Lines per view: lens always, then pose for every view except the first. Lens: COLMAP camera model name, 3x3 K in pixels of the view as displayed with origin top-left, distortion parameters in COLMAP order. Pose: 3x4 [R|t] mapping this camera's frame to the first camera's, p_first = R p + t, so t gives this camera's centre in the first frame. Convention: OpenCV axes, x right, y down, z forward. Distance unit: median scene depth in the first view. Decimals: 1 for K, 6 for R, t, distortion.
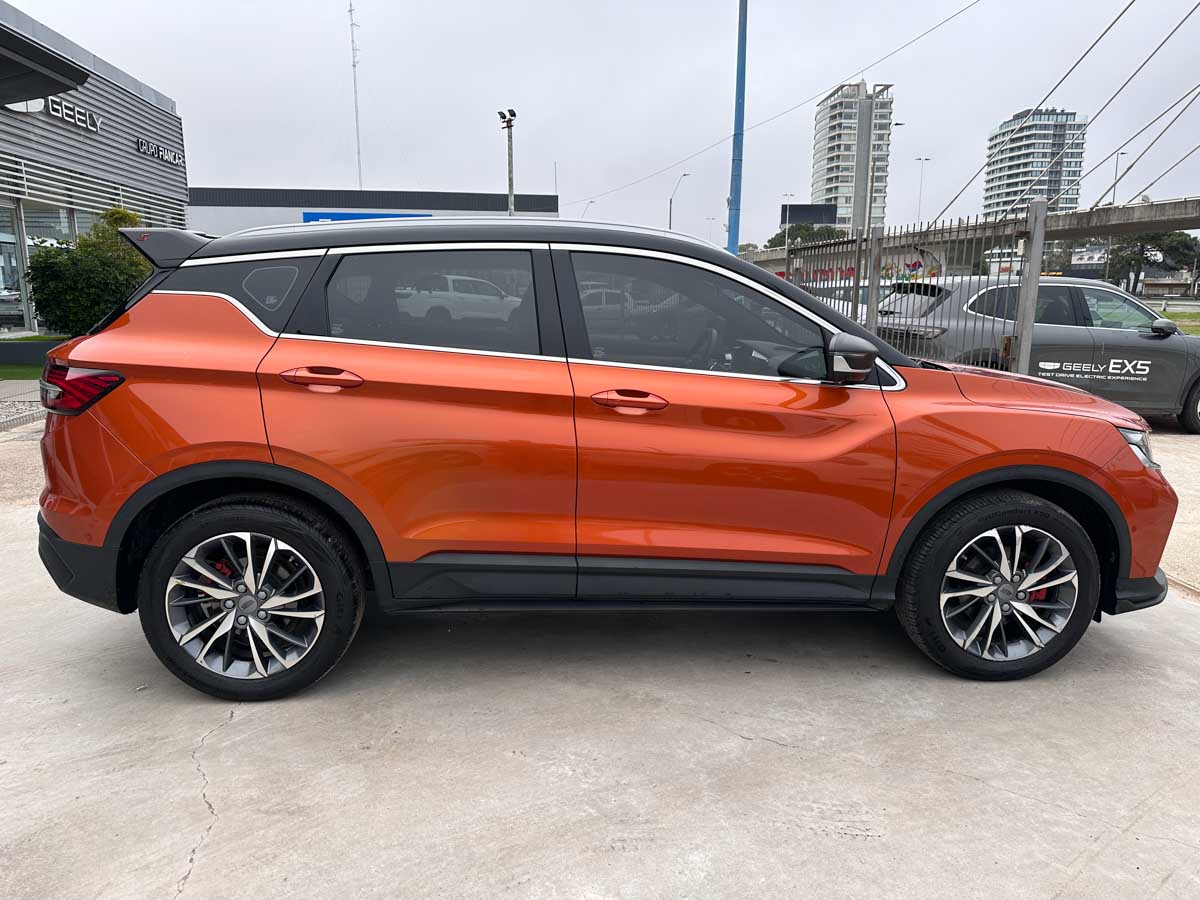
lens RADIAL K [[849.5, 0, 590.0], [0, 849.5, 453.7], [0, 0, 1]] dist [0.032908, -0.039559]
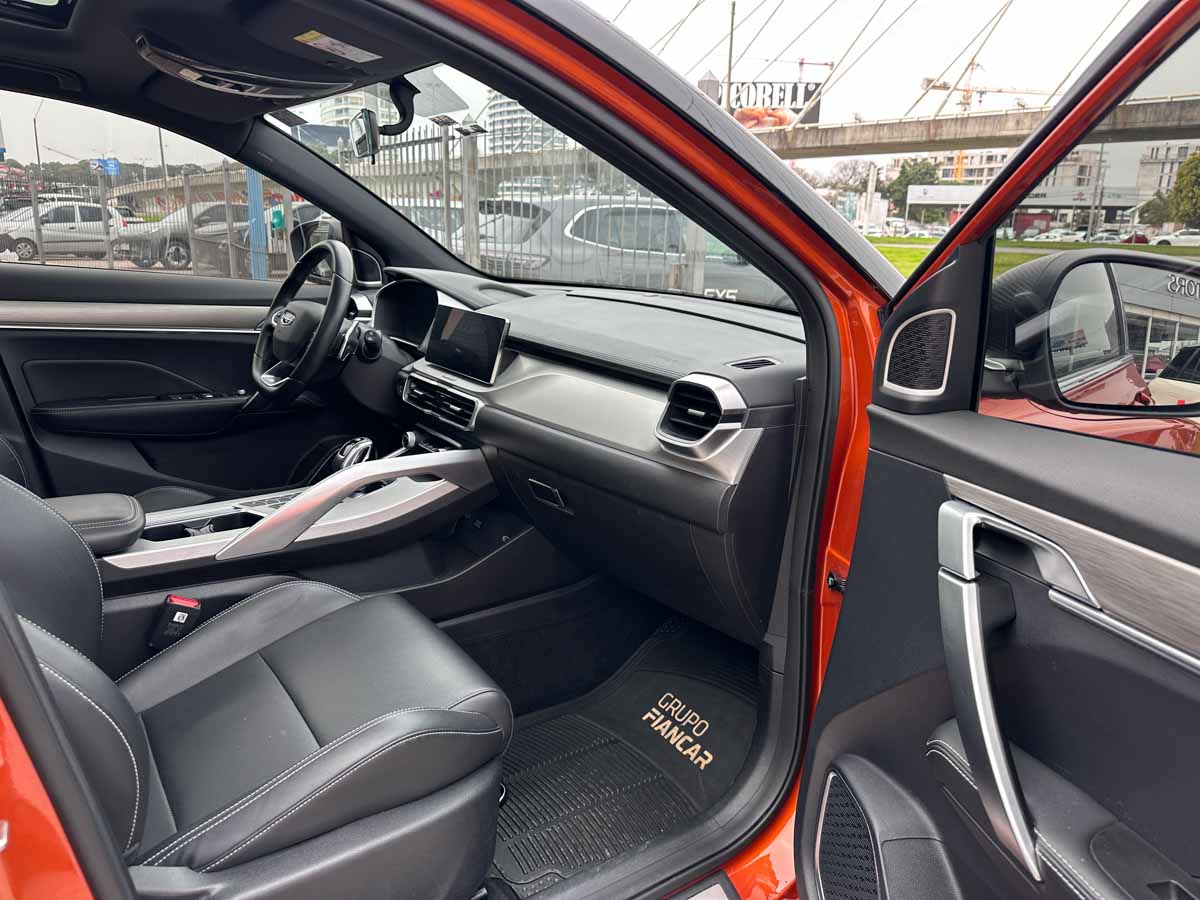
lens RADIAL K [[849.5, 0, 596.5], [0, 849.5, 444.4], [0, 0, 1]] dist [0.032908, -0.039559]
pose [[0.856242, -0.113667, 0.503914, 0.004232], [0.078234, 0.992773, 0.091003, -0.012669], [-0.510616, -0.038497, 0.858947, 0.089952]]
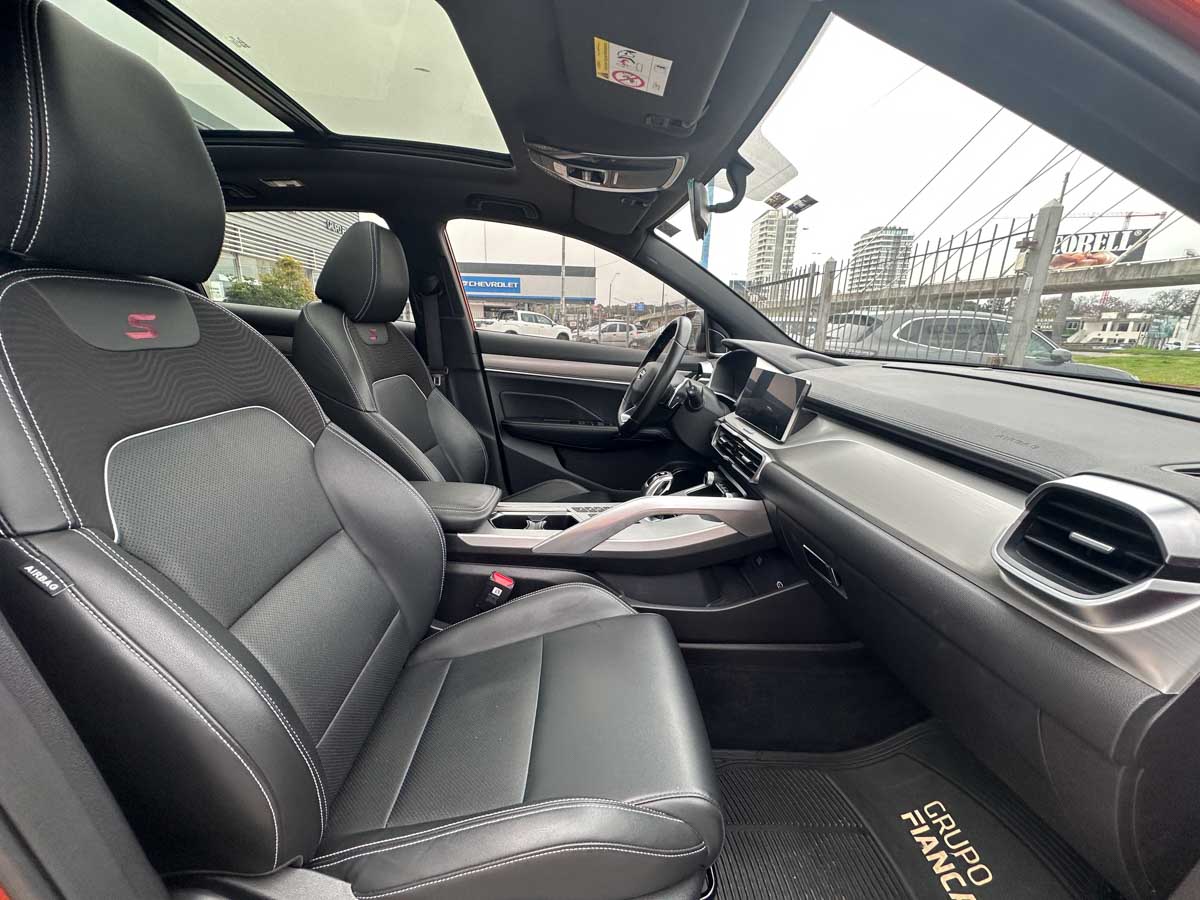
lens RADIAL K [[478.7, 0, 600.9], [0, 478.7, 448.9], [0, 0, 1]] dist [-0.002099, 0.001019]
pose [[0.999131, 0.033808, -0.024368, 0.016686], [-0.032373, 0.997846, 0.057058, -0.013105], [0.026244, -0.056219, 0.998073, 0.110968]]
